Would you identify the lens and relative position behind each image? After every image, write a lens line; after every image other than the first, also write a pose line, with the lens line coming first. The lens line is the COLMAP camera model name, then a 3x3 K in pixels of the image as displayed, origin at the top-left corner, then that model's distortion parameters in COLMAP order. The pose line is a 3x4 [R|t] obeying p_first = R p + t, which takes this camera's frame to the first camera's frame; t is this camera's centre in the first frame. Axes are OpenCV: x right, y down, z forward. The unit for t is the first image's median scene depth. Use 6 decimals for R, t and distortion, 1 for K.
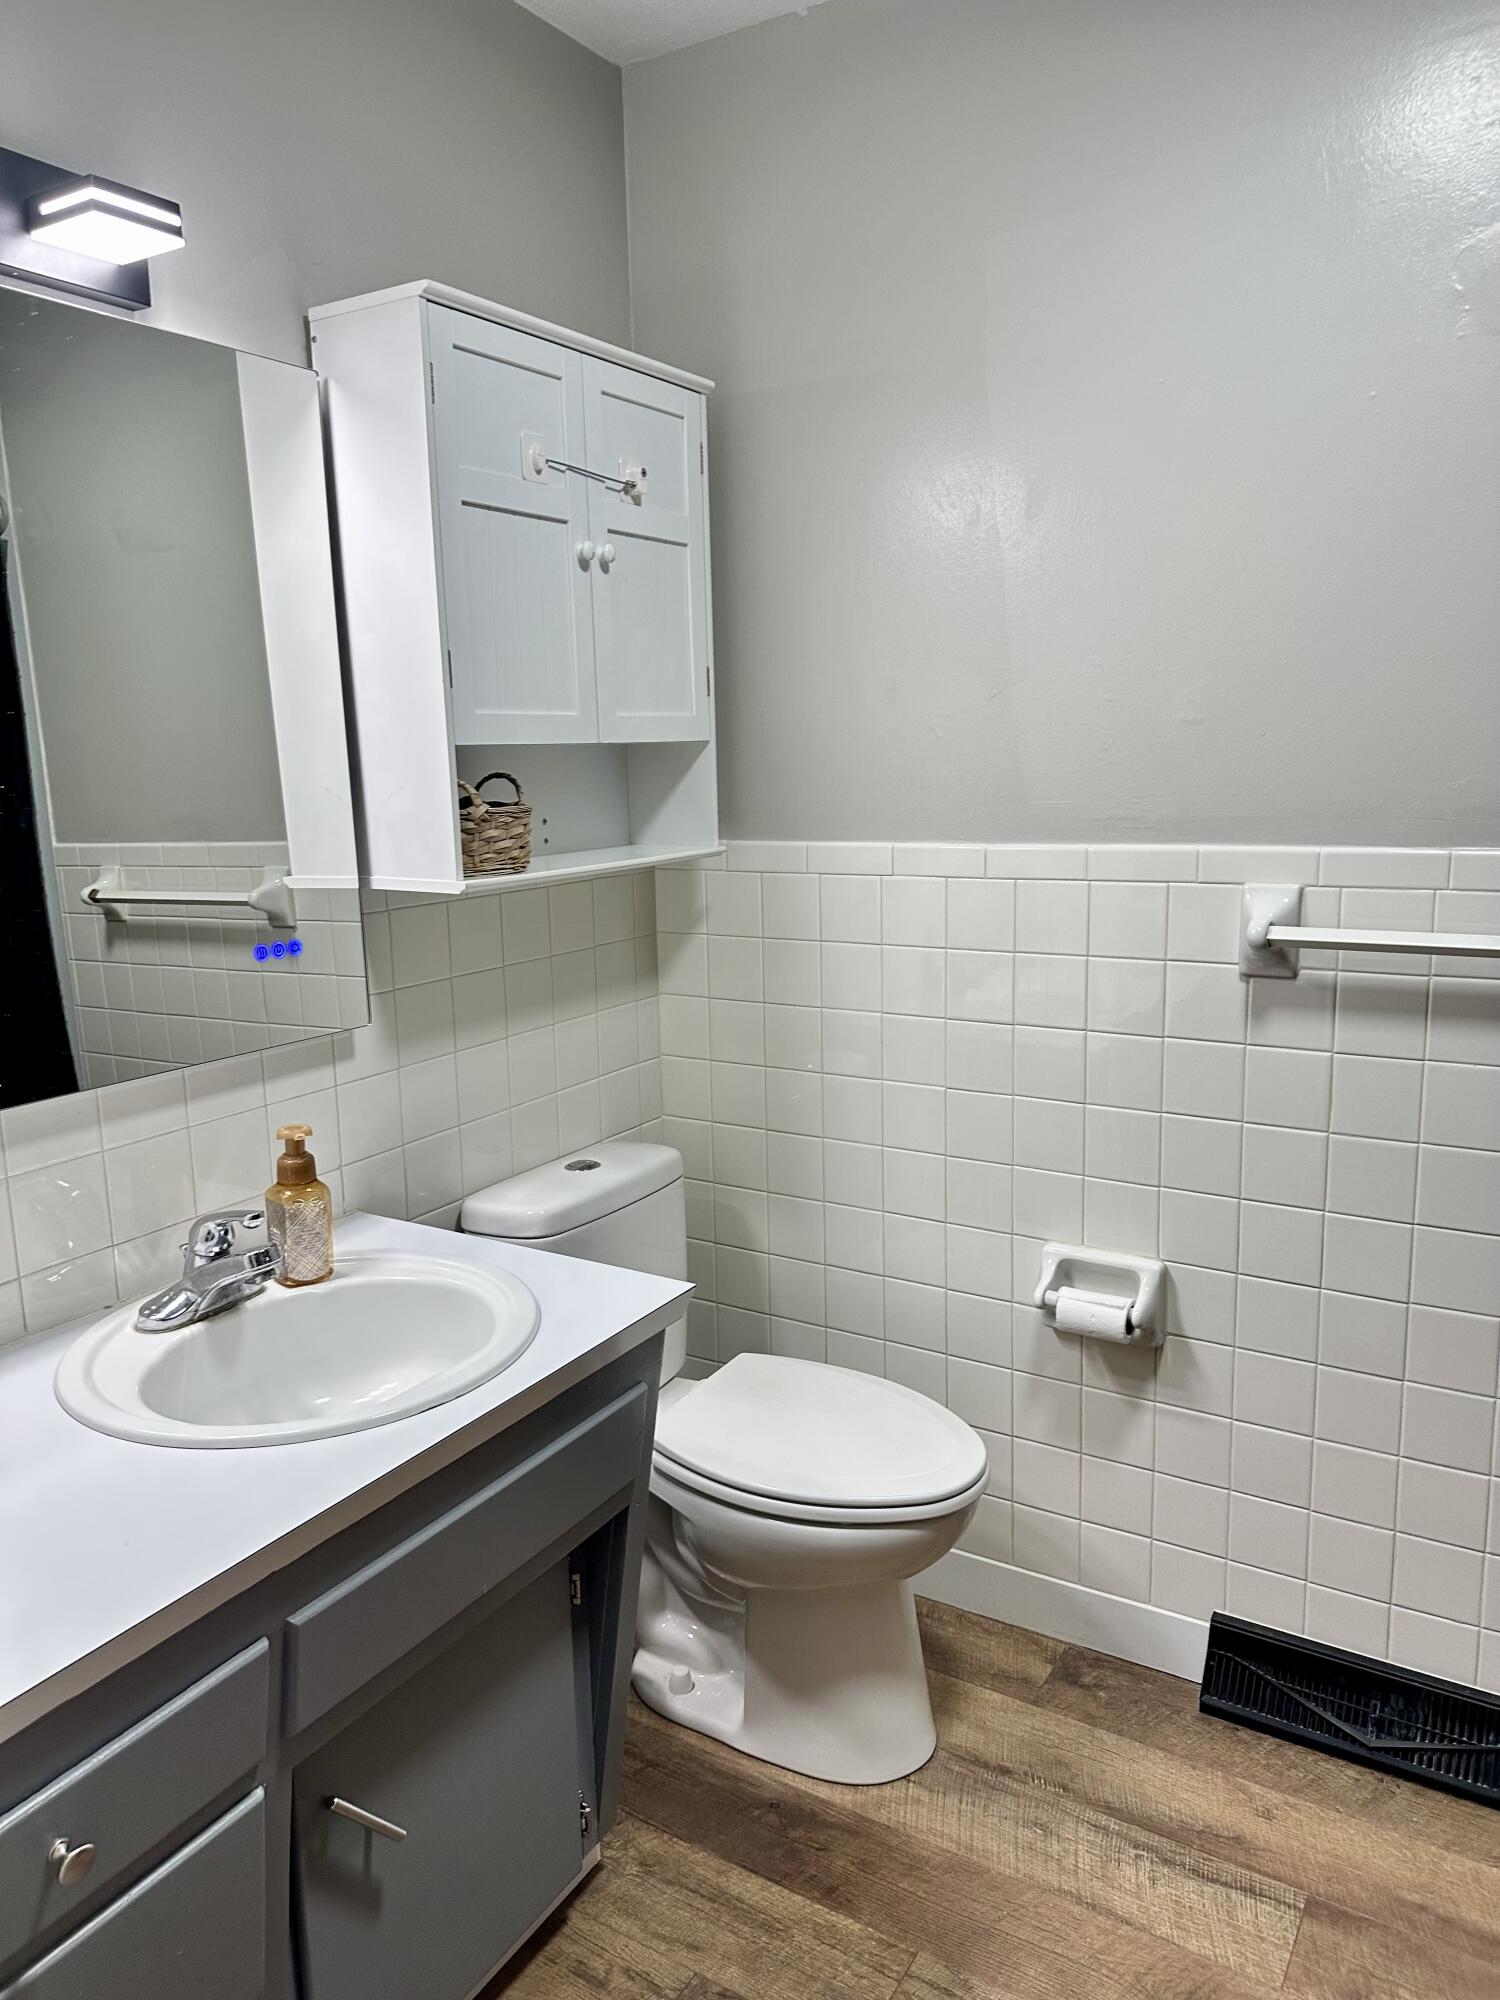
lens RADIAL K [[1436.5, 0, 750.0], [0, 1436.5, 1000.0], [0, 0, 1]] dist [0.080838, -0.075678]
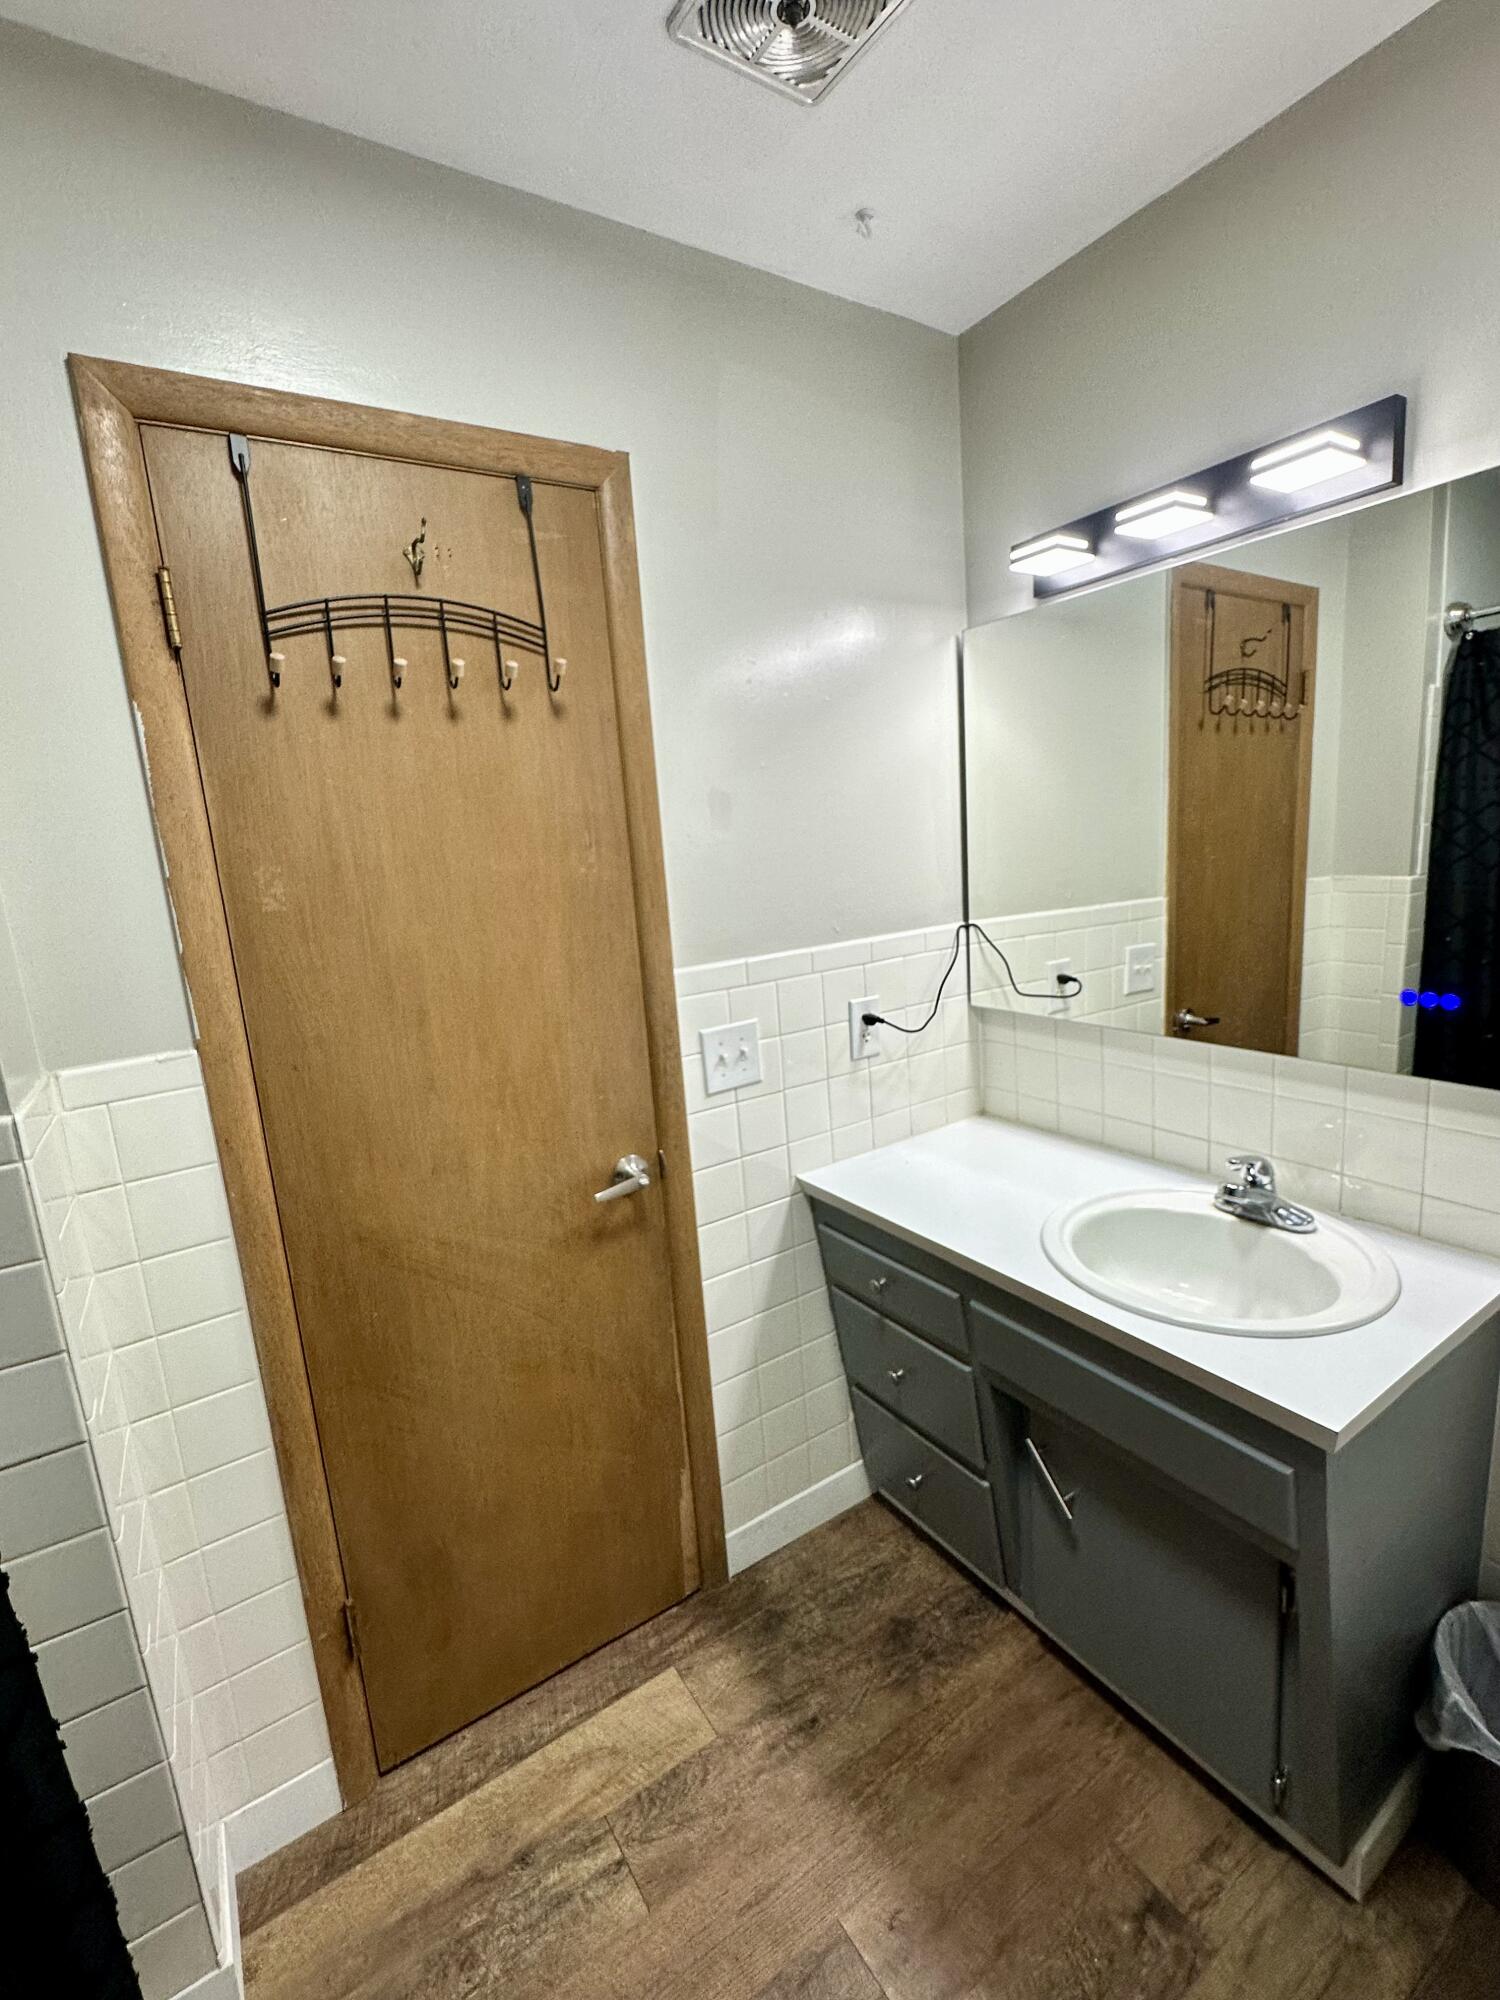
lens RADIAL K [[889.2, 0, 750.0], [0, 889.2, 1000.0], [0, 0, 1]] dist [-0.000096, -0.000157]
pose [[-0.423846, 0.219173, -0.878816, 0.372840], [-0.082343, 0.956938, 0.278369, -0.130468], [0.901983, 0.190351, -0.387547, 0.539409]]
